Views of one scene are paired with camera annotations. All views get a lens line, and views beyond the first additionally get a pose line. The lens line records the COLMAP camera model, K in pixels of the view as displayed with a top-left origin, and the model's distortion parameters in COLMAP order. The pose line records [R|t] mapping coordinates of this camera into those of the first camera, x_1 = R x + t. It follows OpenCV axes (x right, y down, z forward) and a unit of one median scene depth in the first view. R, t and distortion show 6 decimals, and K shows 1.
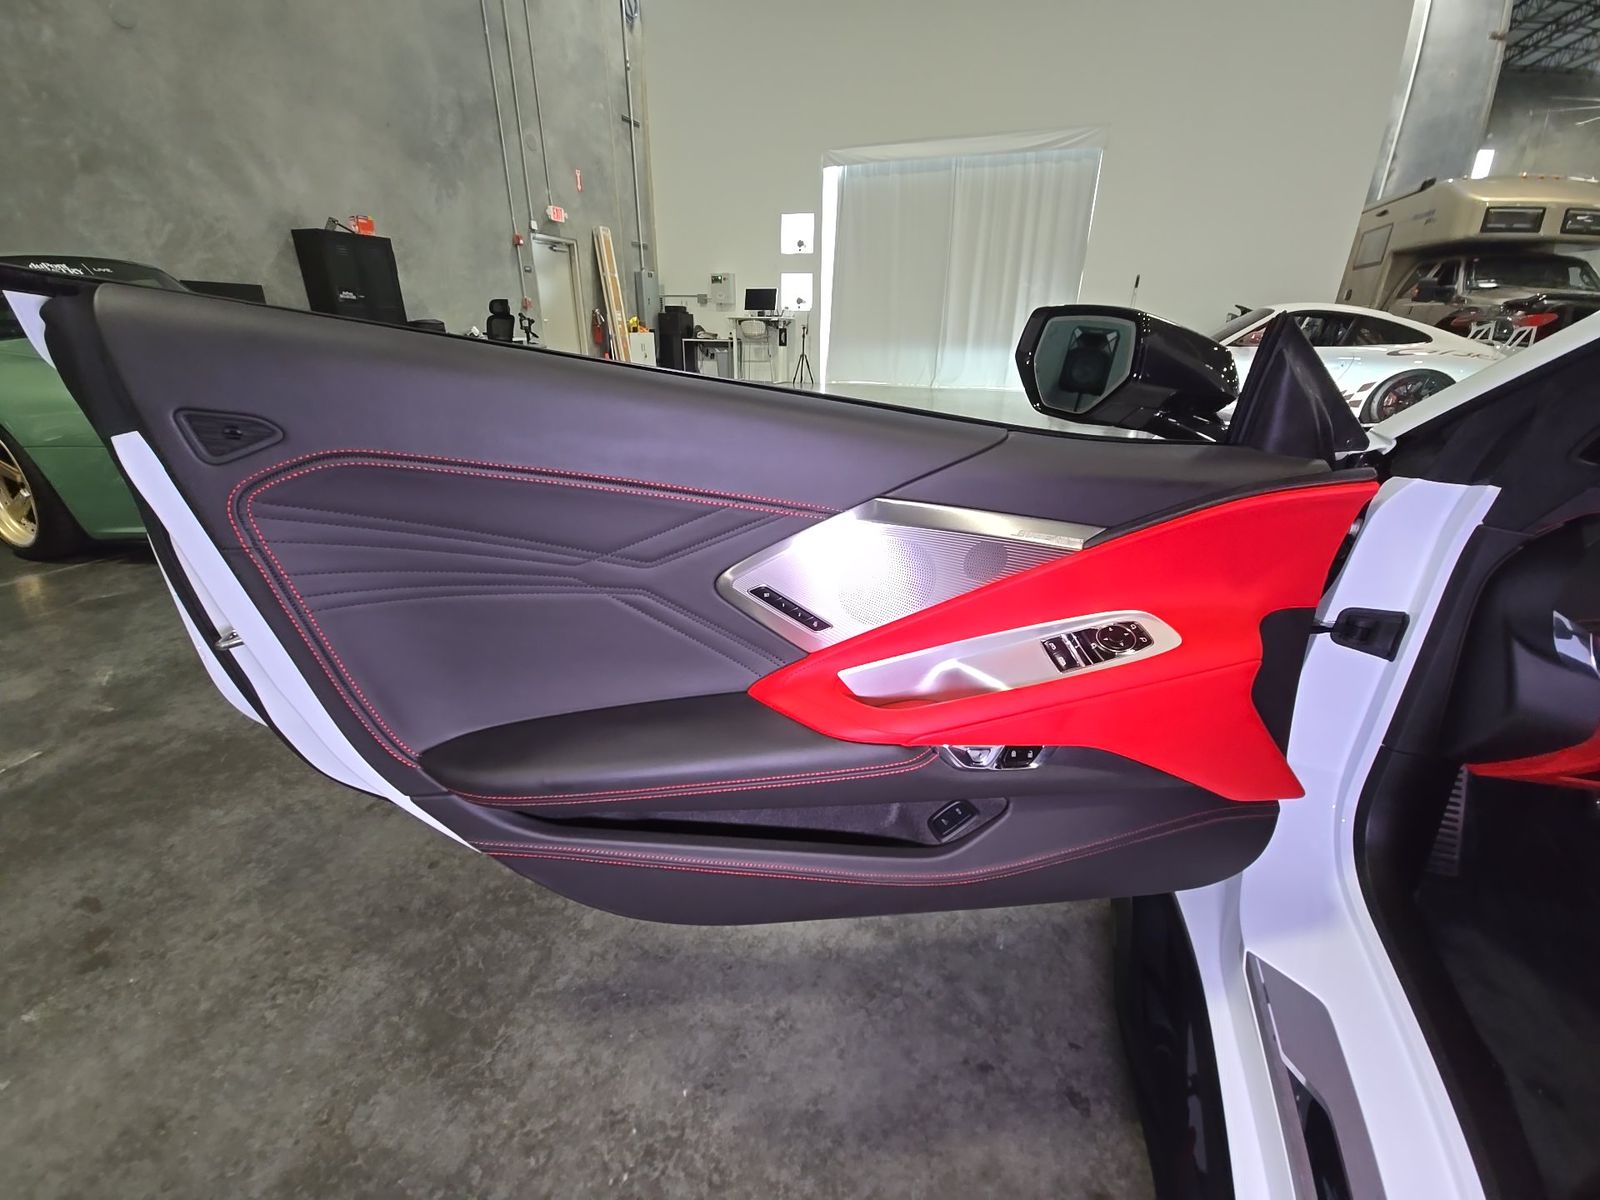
lens RADIAL K [[636.8, 0, 804.7], [0, 636.8, 597.8], [0, 0, 1]] dist [0.016067, -0.016737]
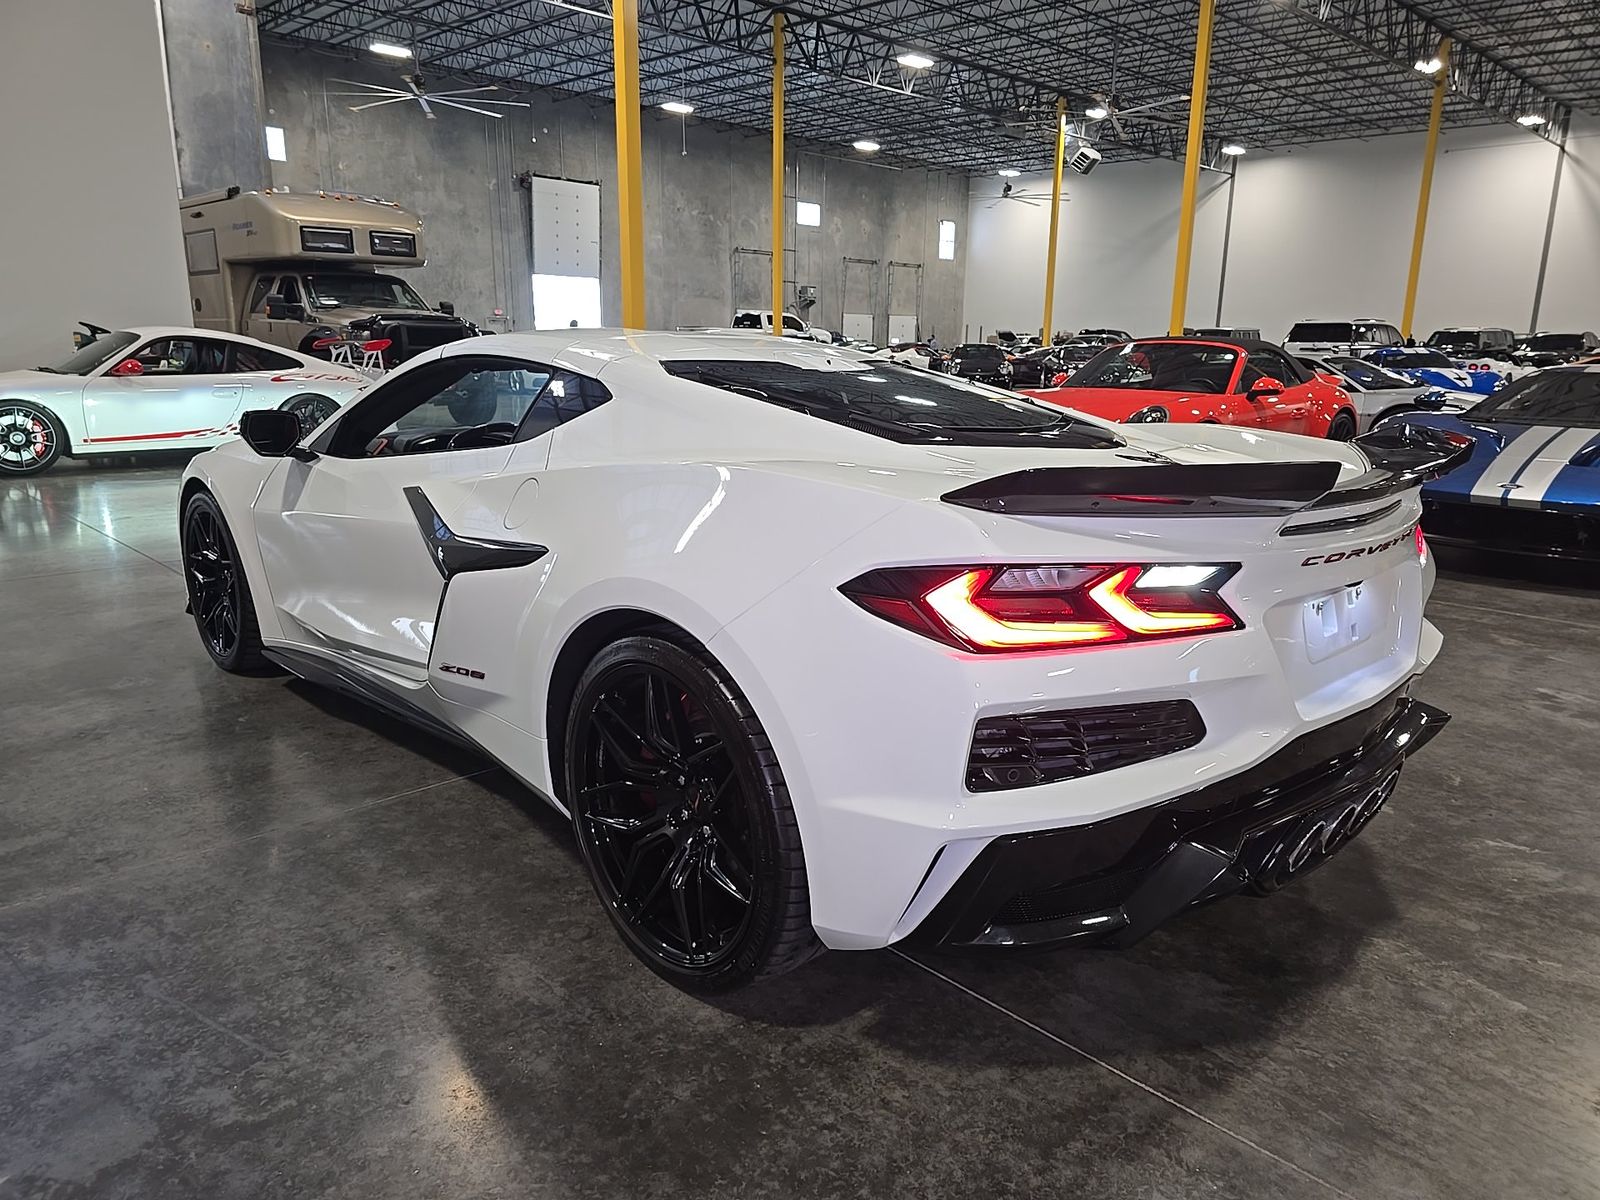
lens RADIAL K [[1091.8, 0, 806.1], [0, 1091.8, 605.6], [0, 0, 1]] dist [0.043609, -0.036685]
pose [[0.397675, -0.218632, 0.891098, -0.223822], [0.348591, 0.934374, 0.073682, 0.065762], [-0.848728, 0.281327, 0.447790, -0.236627]]
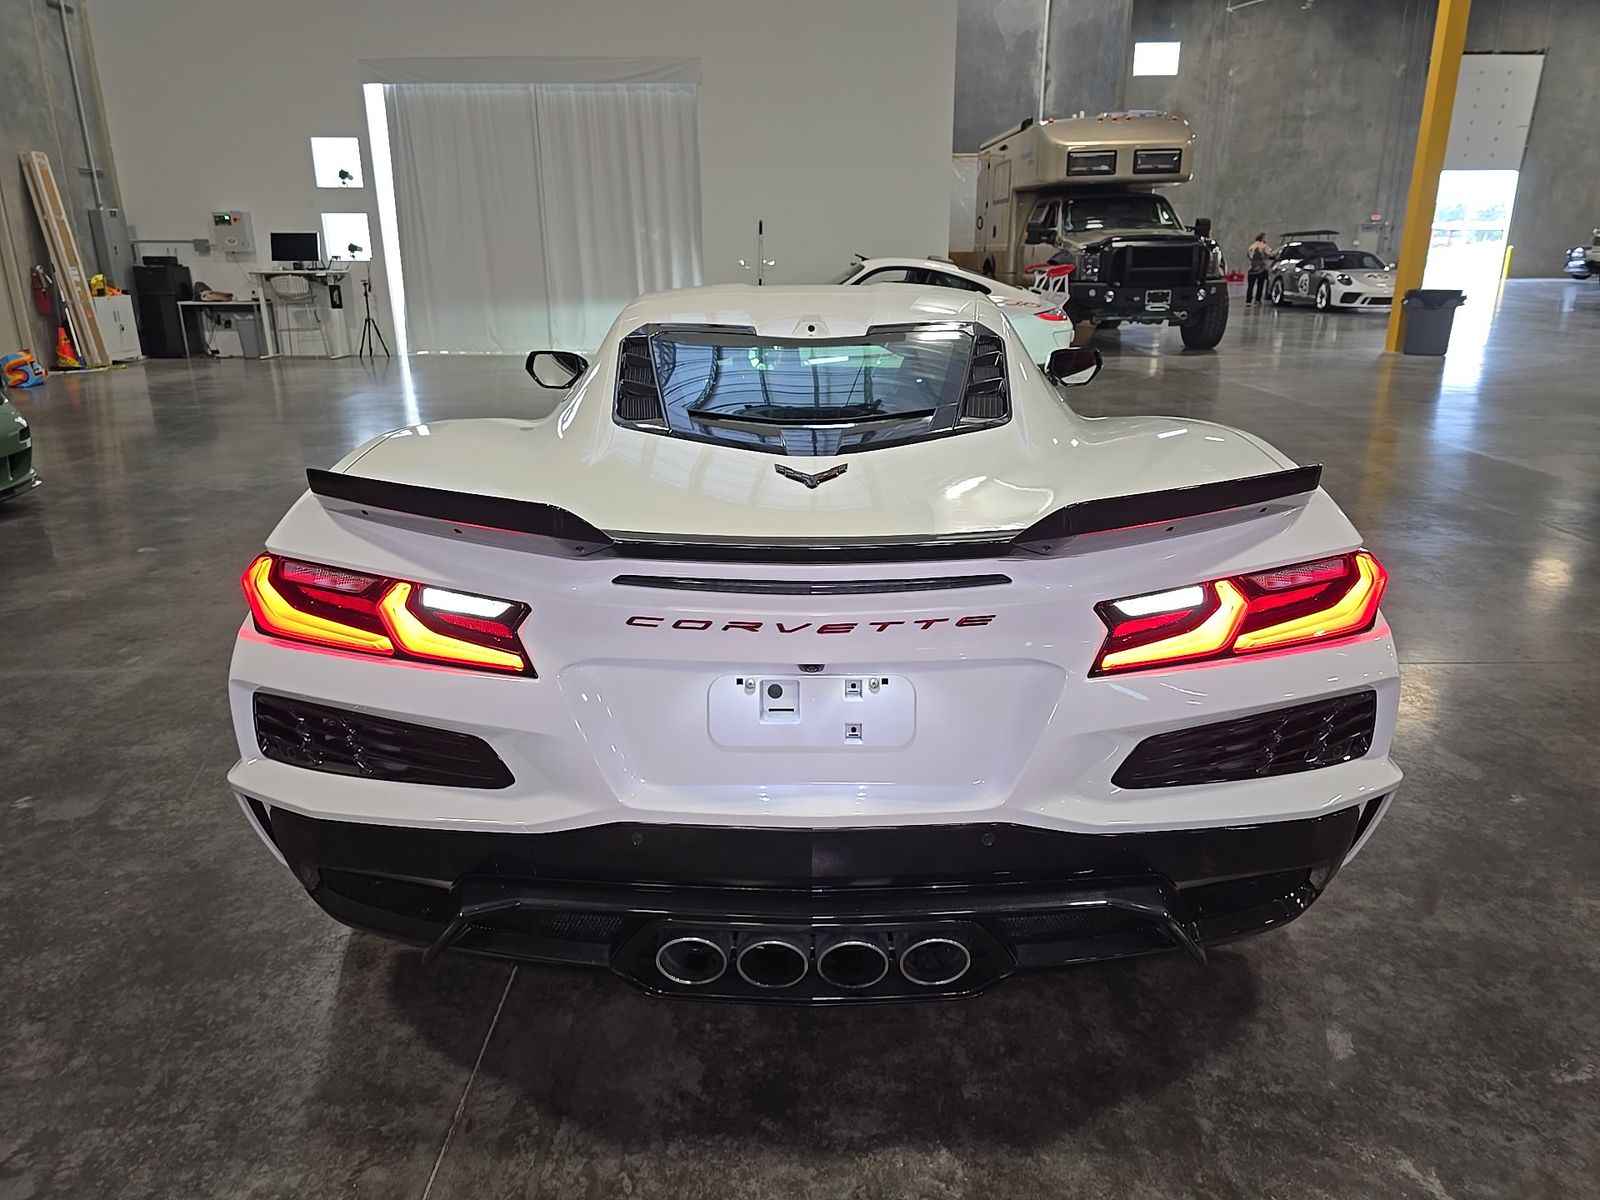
lens RADIAL K [[1091.8, 0, 806.1], [0, 1091.8, 605.6], [0, 0, 1]] dist [0.043609, -0.036685]
pose [[0.925781, -0.131816, 0.354336, -0.034642], [0.161202, 0.985410, -0.054597, 0.117450], [-0.341969, 0.107664, 0.933523, -0.393536]]
